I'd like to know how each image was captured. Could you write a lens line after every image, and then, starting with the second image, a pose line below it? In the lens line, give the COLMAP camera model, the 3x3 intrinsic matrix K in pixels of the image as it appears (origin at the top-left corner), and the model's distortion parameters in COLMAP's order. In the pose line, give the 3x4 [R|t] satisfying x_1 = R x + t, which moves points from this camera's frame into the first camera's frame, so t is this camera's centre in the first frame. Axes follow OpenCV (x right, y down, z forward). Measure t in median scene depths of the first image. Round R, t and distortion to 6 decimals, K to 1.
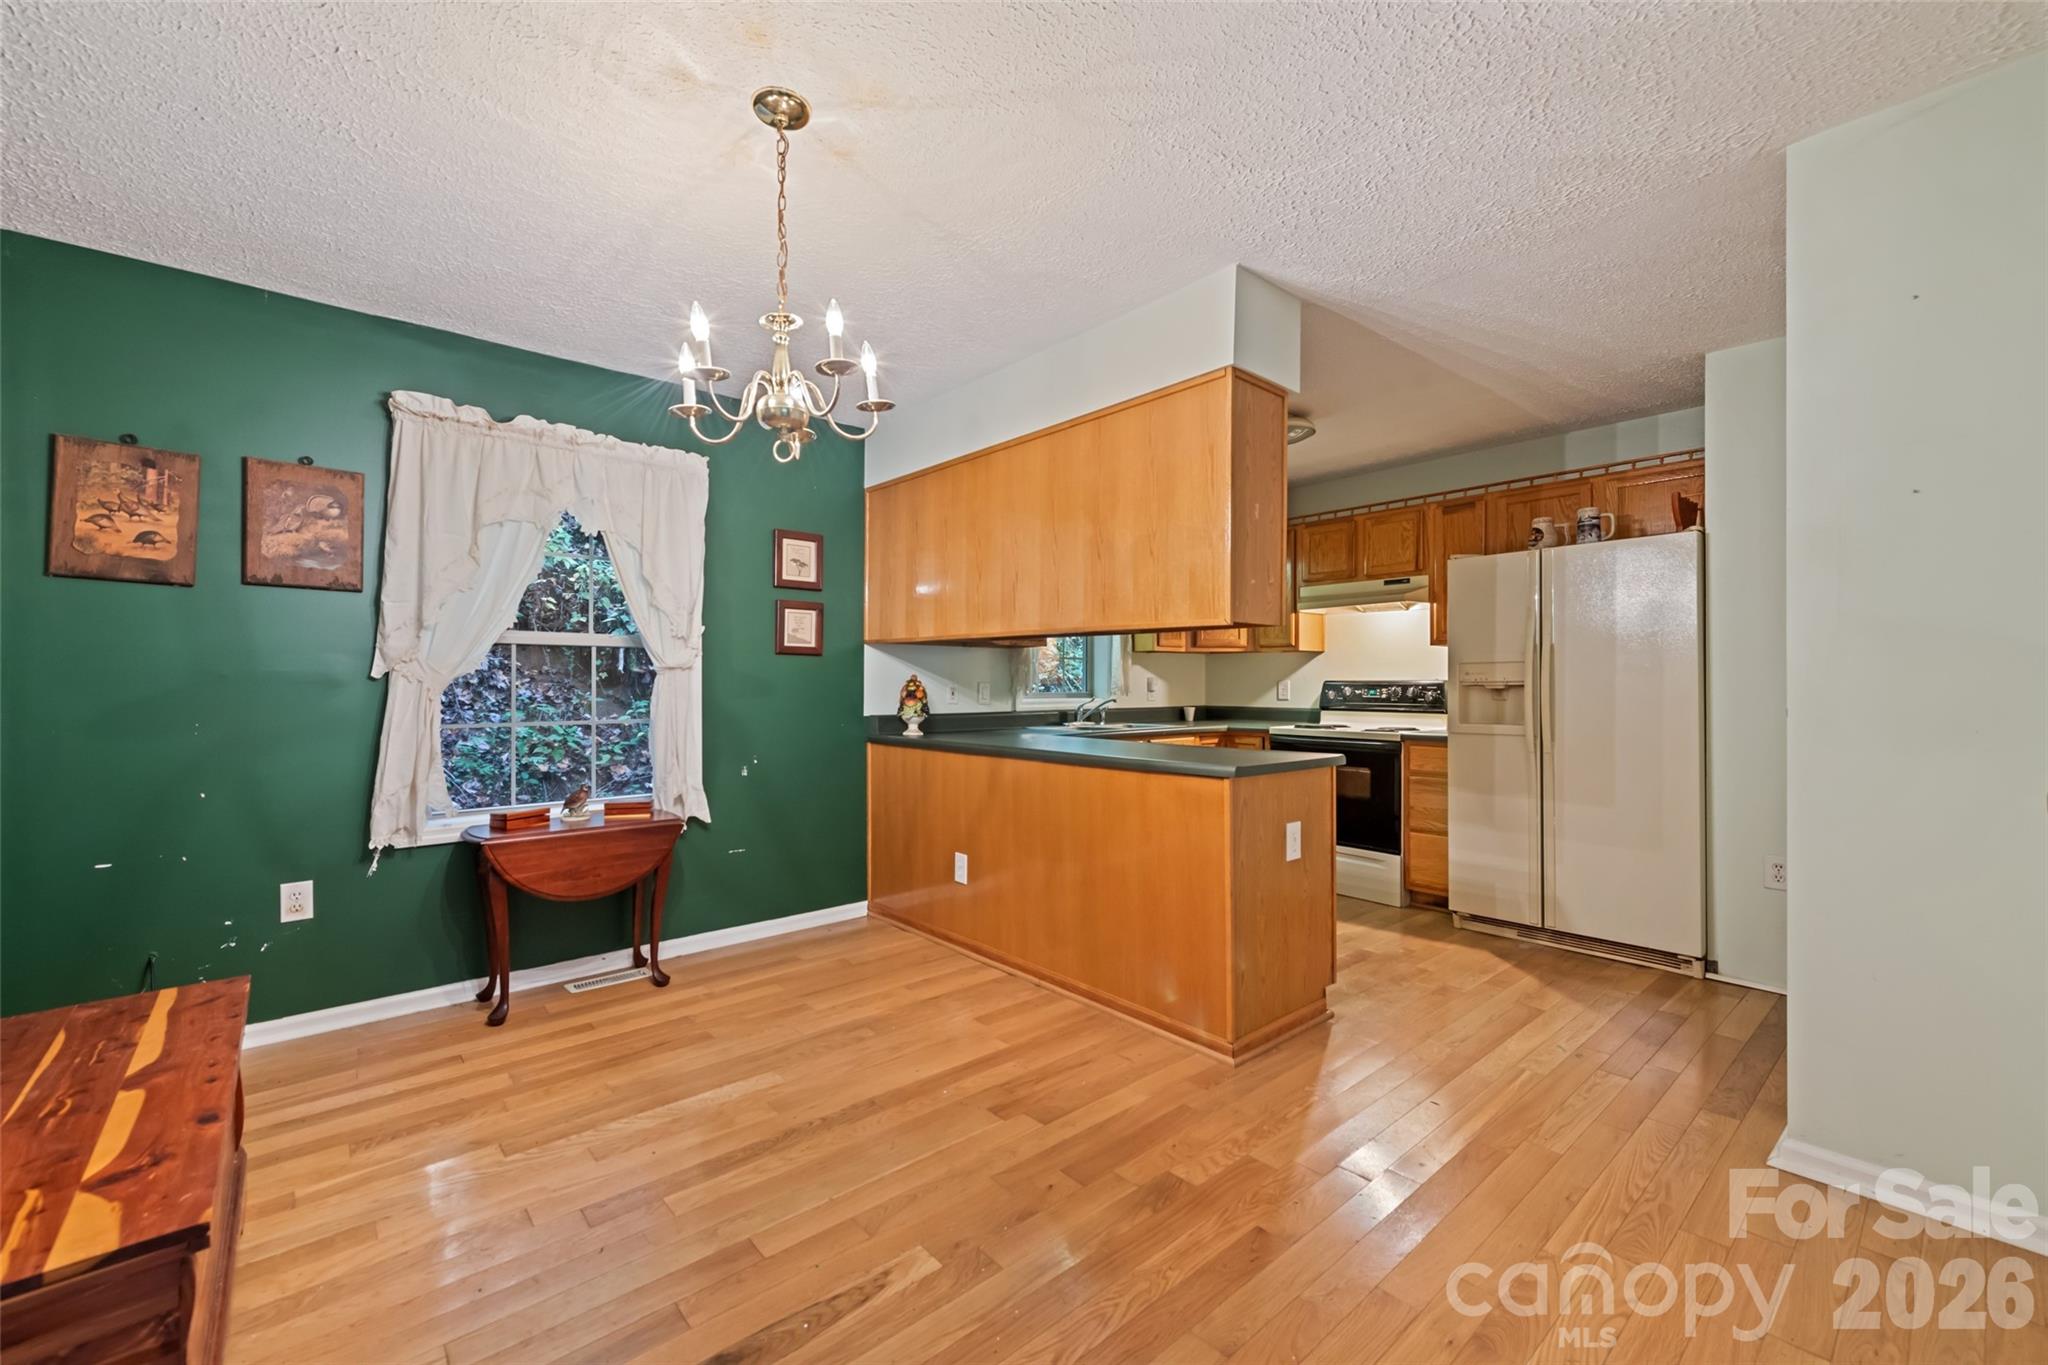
lens RADIAL K [[839.0, 0, 1018.3], [0, 839.0, 677.1], [0, 0, 1]] dist [0.000200, -0.000150]
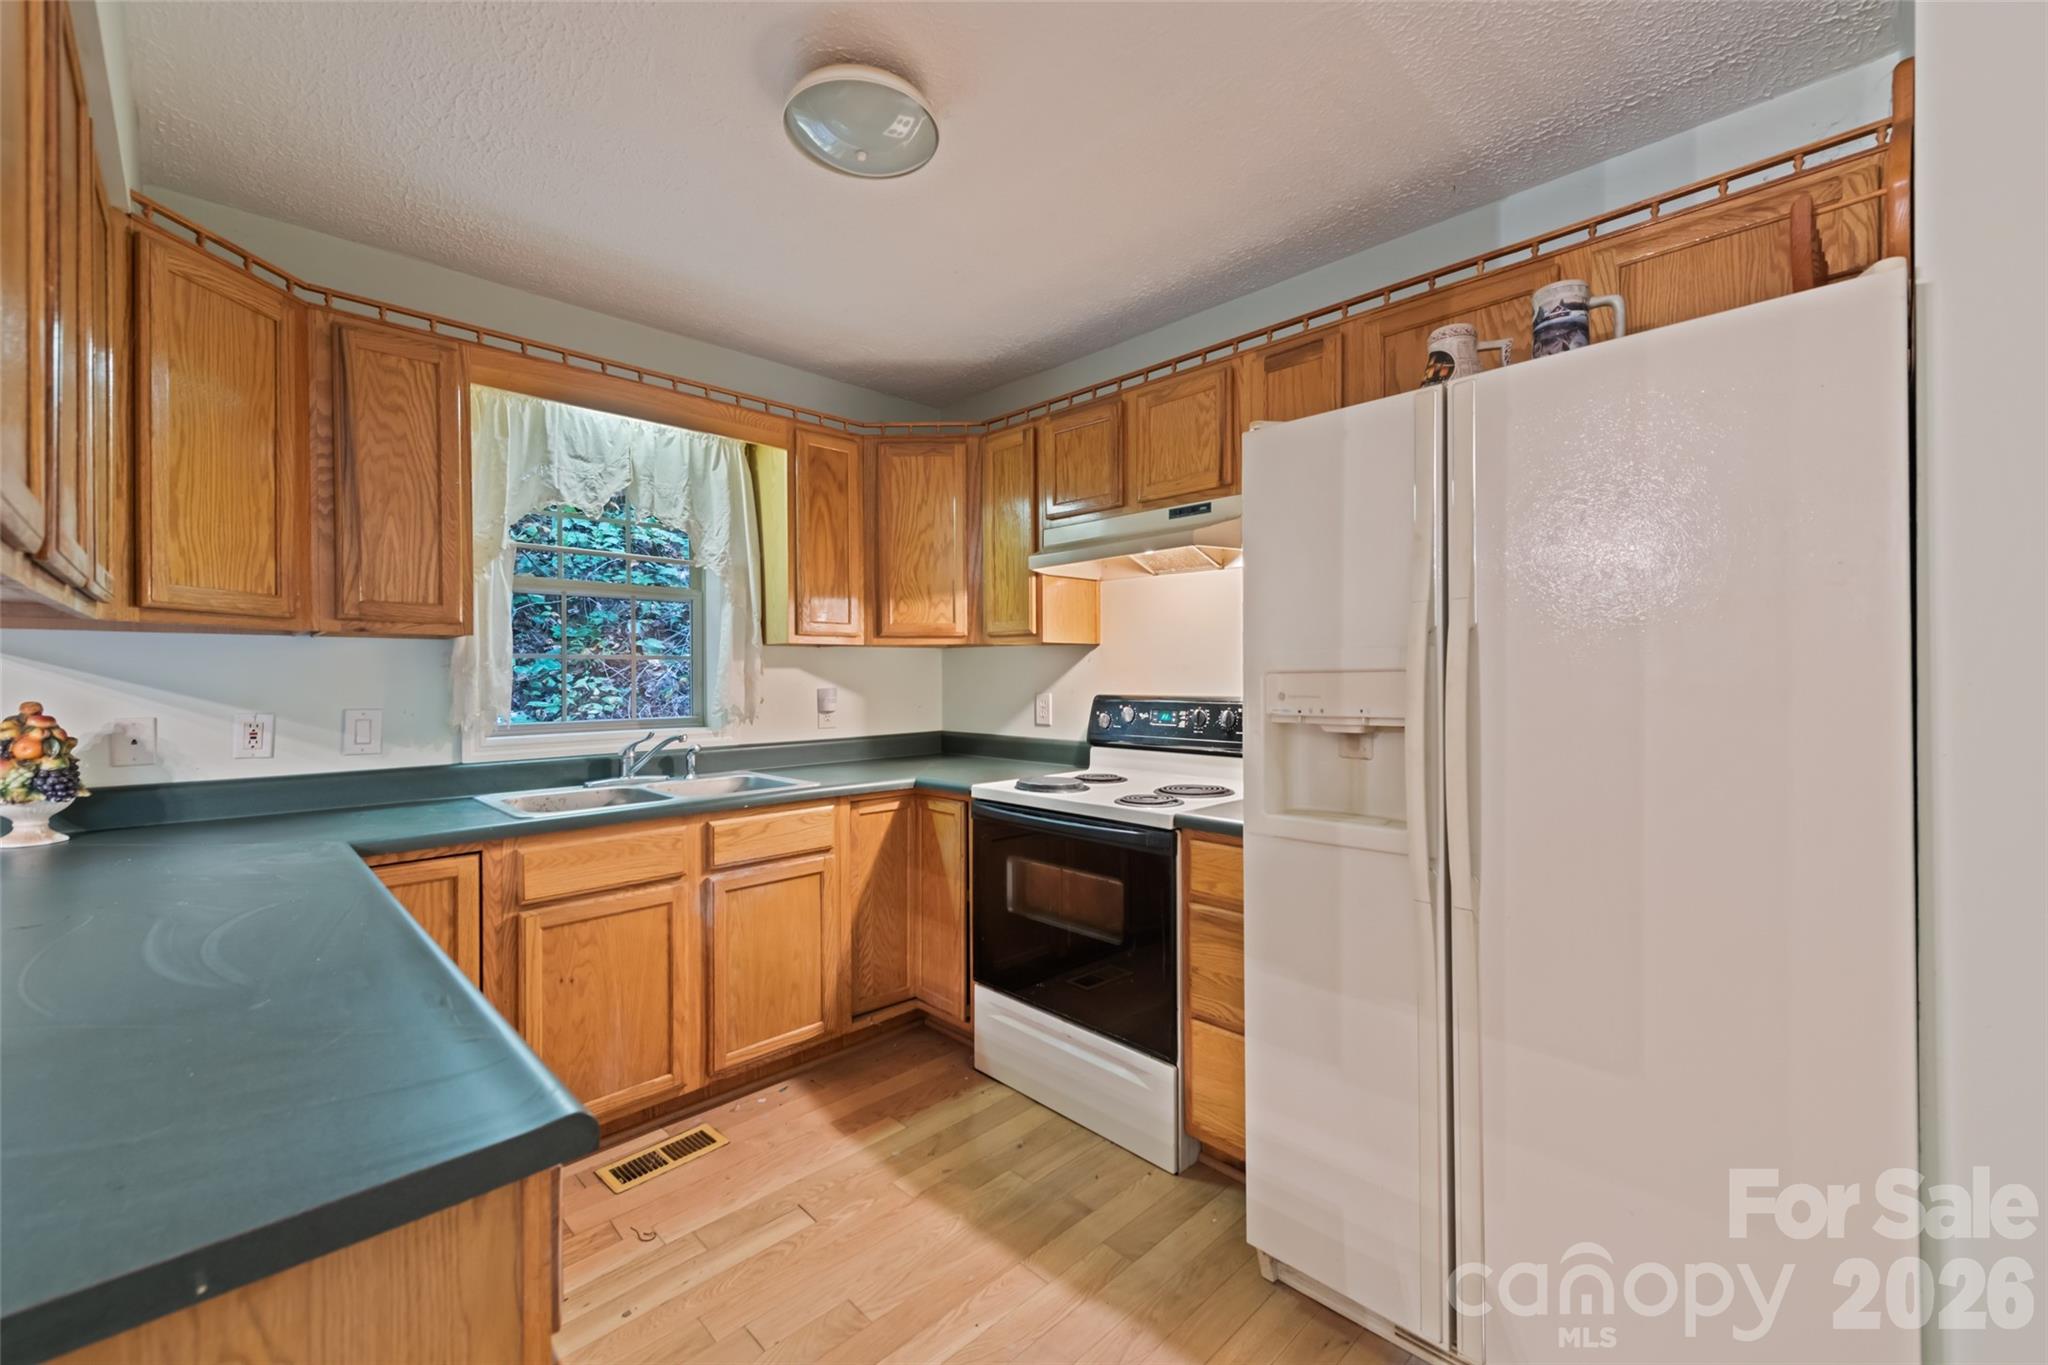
lens RADIAL K [[834.1, 0, 1029.1], [0, 834.1, 675.1], [0, 0, 1]] dist [0.000418, 0.000206]
pose [[0.997086, -0.005259, 0.076100, 0.315600], [0.004725, 0.999963, 0.007194, -0.015535], [-0.076135, -0.006814, 0.997074, 0.495565]]
